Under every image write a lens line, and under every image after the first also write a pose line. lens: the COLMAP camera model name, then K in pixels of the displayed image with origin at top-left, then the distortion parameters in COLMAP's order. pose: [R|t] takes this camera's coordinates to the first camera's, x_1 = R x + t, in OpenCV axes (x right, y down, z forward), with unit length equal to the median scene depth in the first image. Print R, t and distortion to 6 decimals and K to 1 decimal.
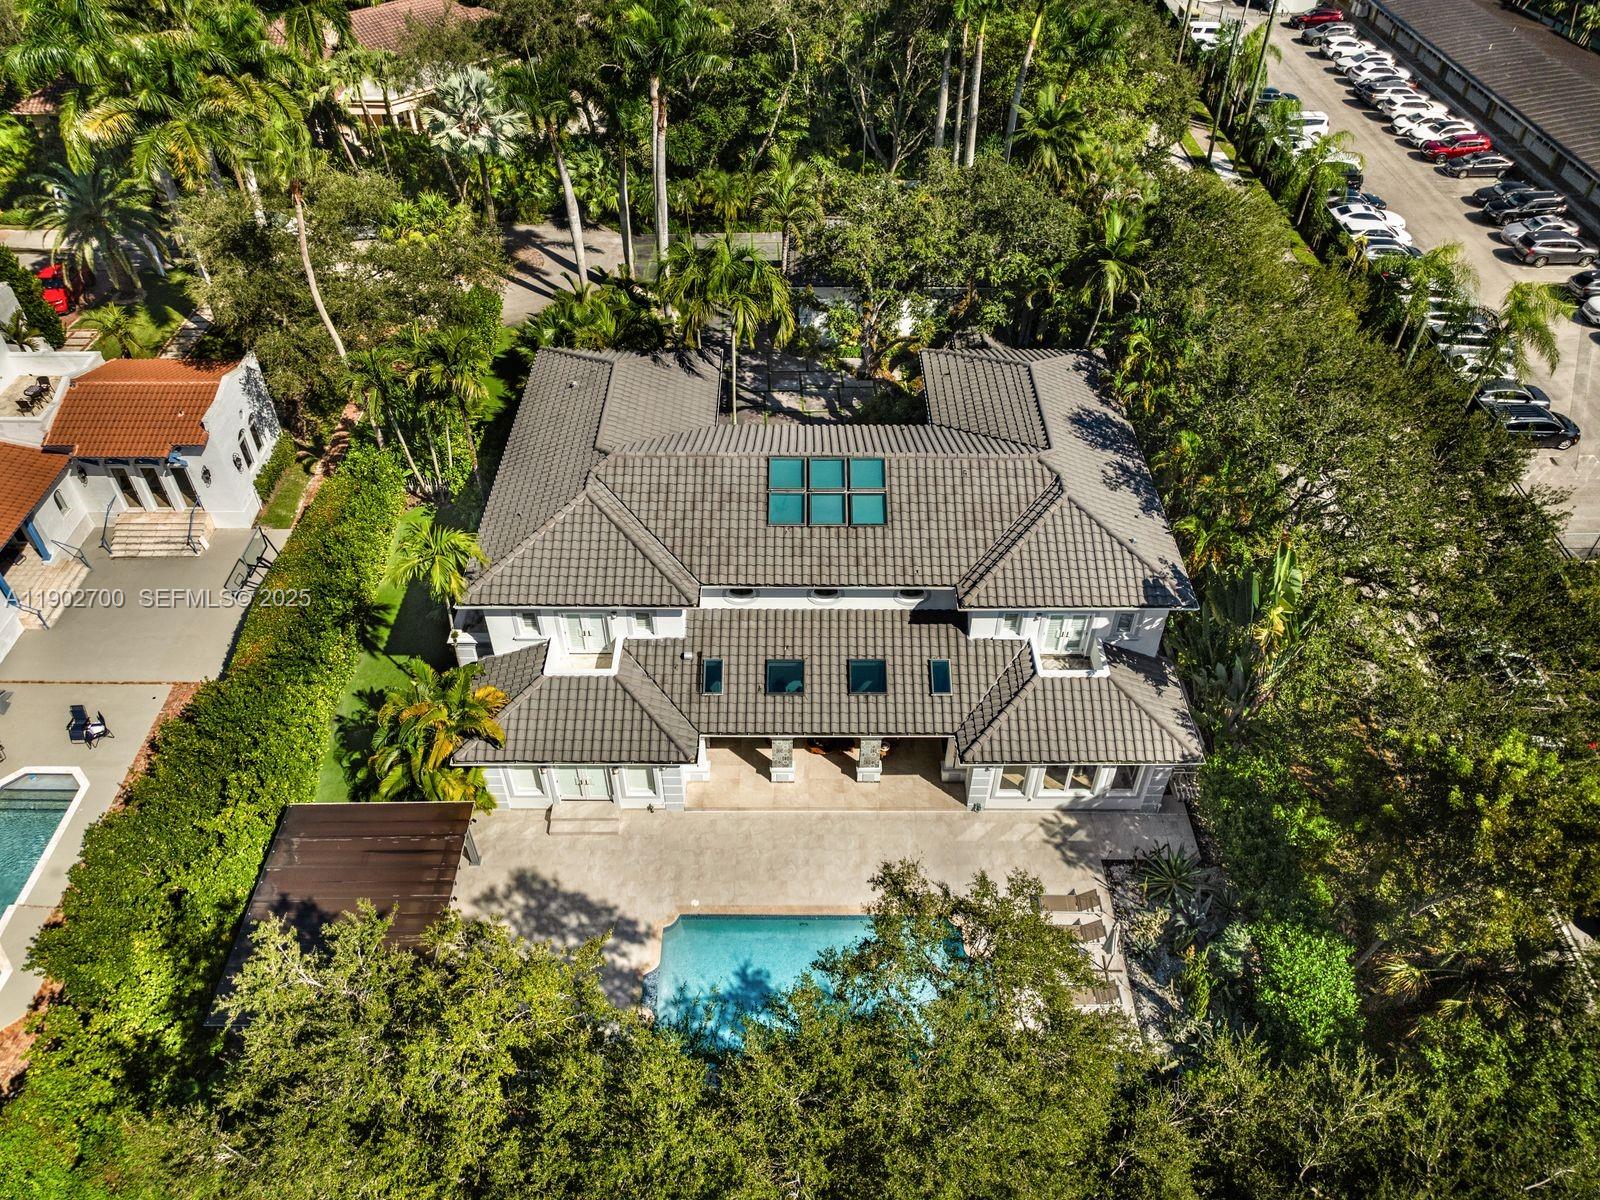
lens RADIAL K [[1130.4, 0, 800.0], [0, 1130.4, 600.0], [0, 0, 1]] dist [-0.053676, 0.043825]
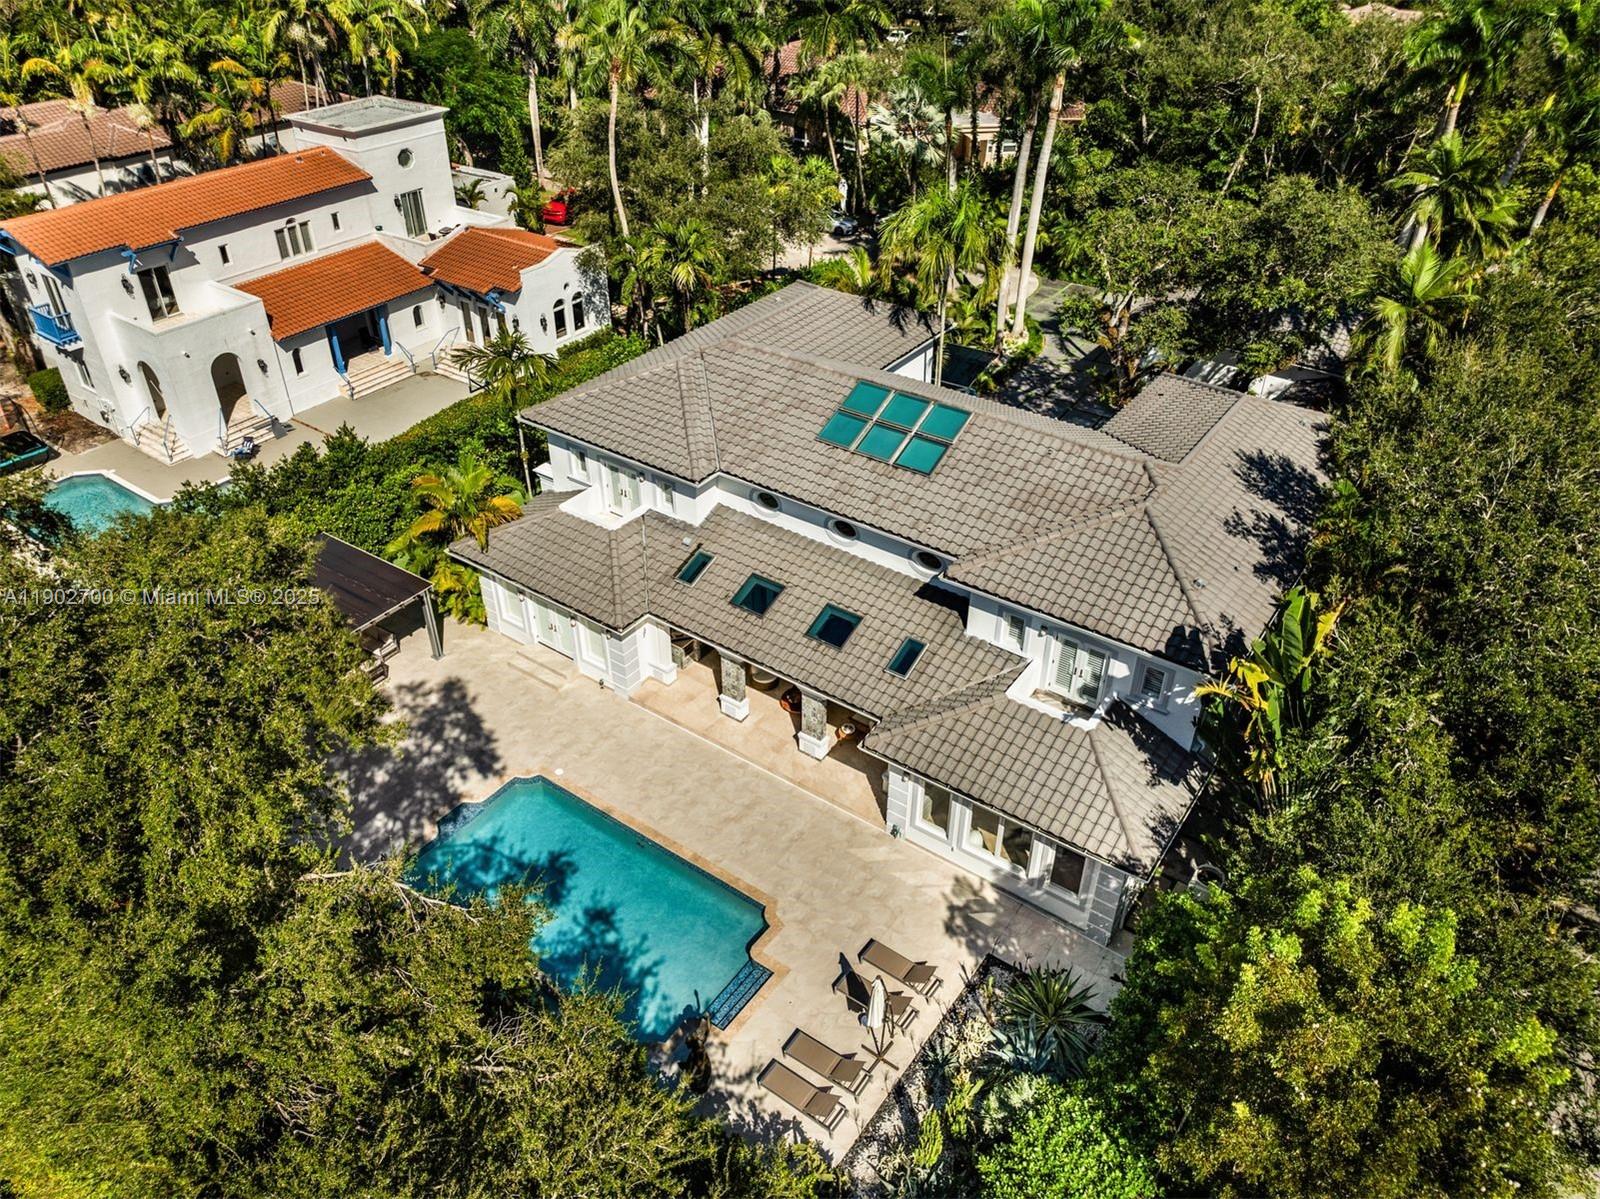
lens RADIAL K [[1130.4, 0, 800.0], [0, 1130.4, 599.5], [0, 0, 1]] dist [-0.053676, 0.043825]
pose [[0.813309, 0.335103, -0.475642, 0.434807], [-0.396965, 0.917257, -0.032544, 0.086556], [0.425380, 0.215282, 0.879037, 0.228987]]
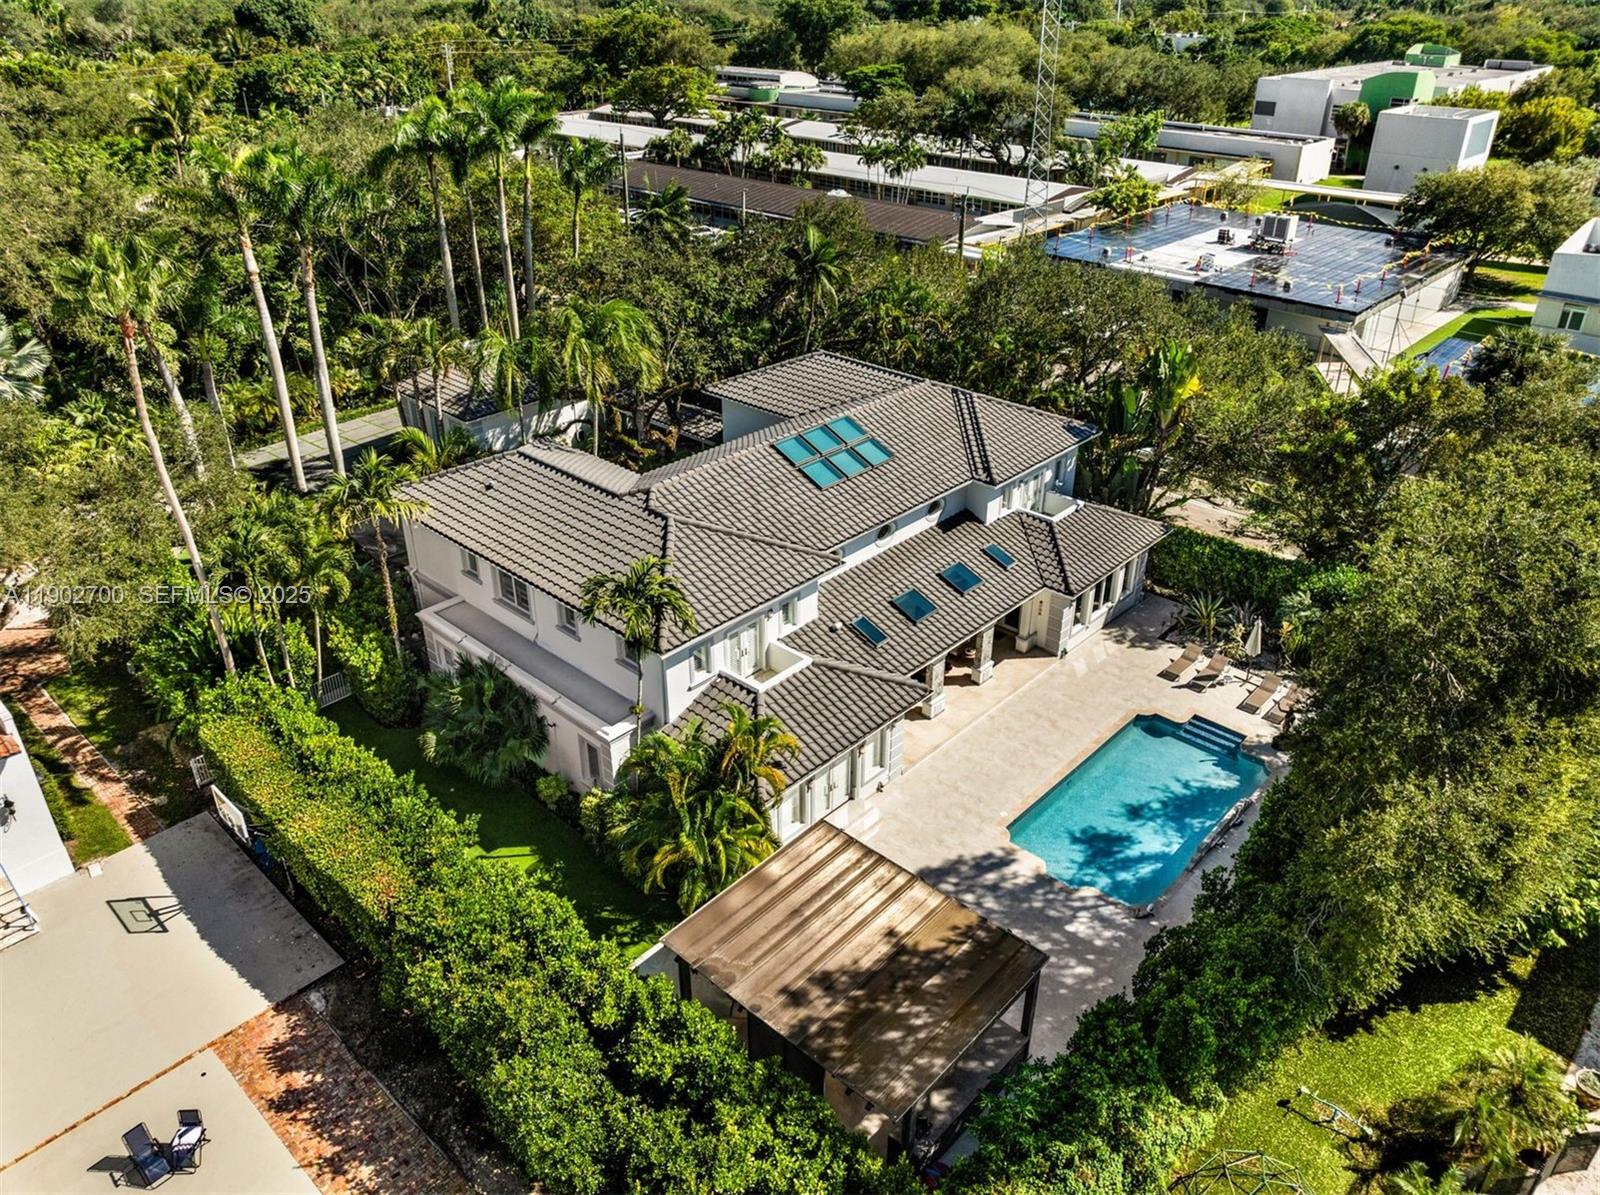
lens RADIAL K [[1130.4, 0, 800.0], [0, 1130.4, 597.5], [0, 0, 1]] dist [-0.053676, 0.043825]
pose [[0.683384, -0.356379, 0.637166, -0.734564], [0.497731, 0.865917, -0.049511, 0.060386], [-0.534088, 0.350972, 0.769135, 0.253188]]
